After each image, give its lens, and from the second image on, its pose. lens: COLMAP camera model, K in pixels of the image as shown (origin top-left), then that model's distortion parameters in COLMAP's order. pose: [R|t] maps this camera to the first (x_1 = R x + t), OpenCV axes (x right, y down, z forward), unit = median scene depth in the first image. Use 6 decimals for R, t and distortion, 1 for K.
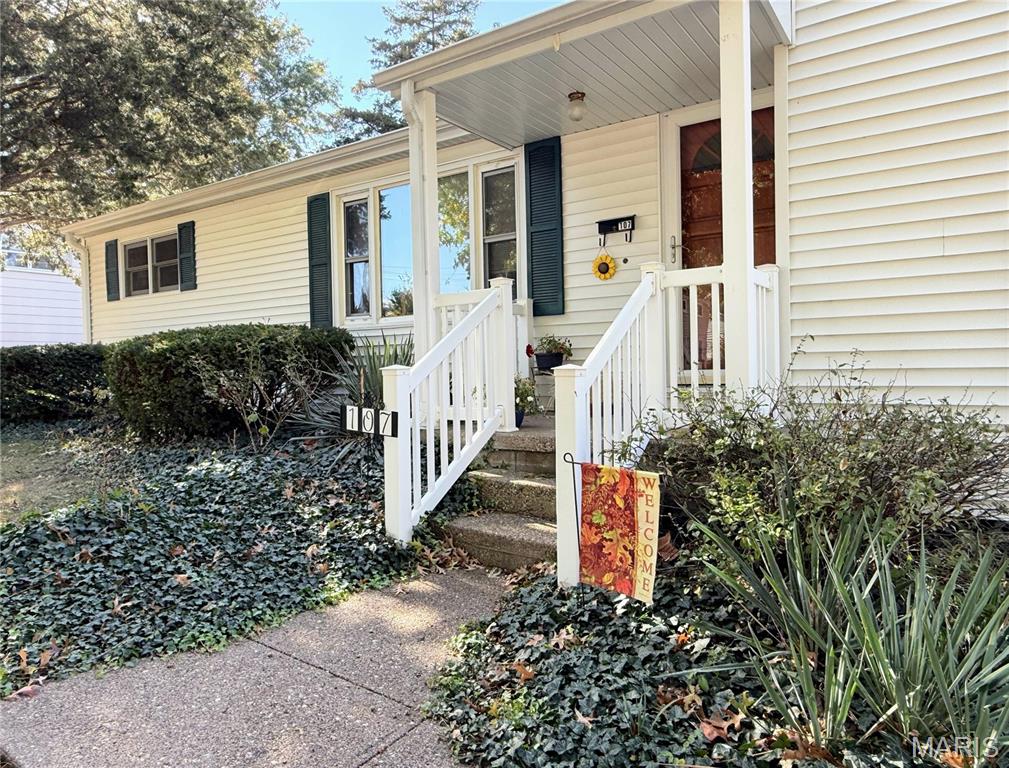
lens RADIAL K [[681.2, 0, 512.1], [0, 681.2, 375.7], [0, 0, 1]] dist [0.006005, -0.000036]
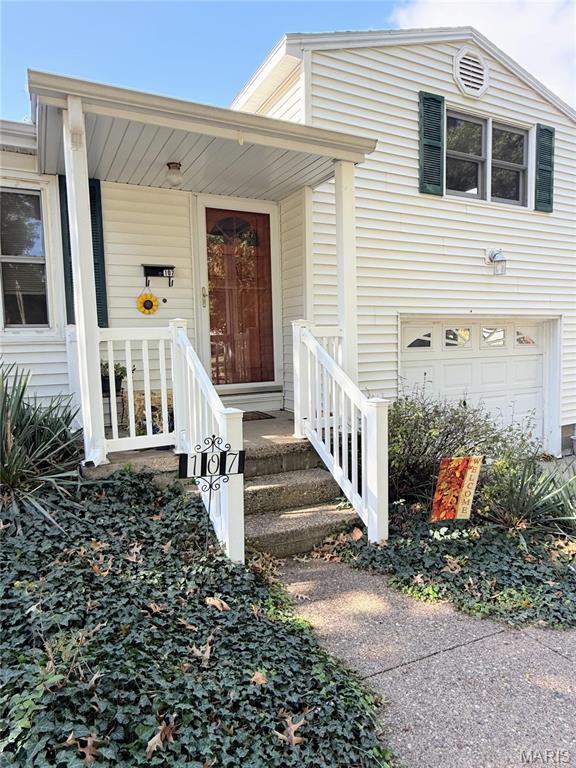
lens RADIAL K [[494.8, 0, 291.2], [0, 494.8, 386.2], [0, 0, 1]] dist [-0.004625, -0.000330]
pose [[0.466393, -0.070791, 0.881740, -0.540183], [0.026275, 0.997461, 0.066183, -0.065227], [-0.884187, -0.007699, 0.467069, 0.365266]]
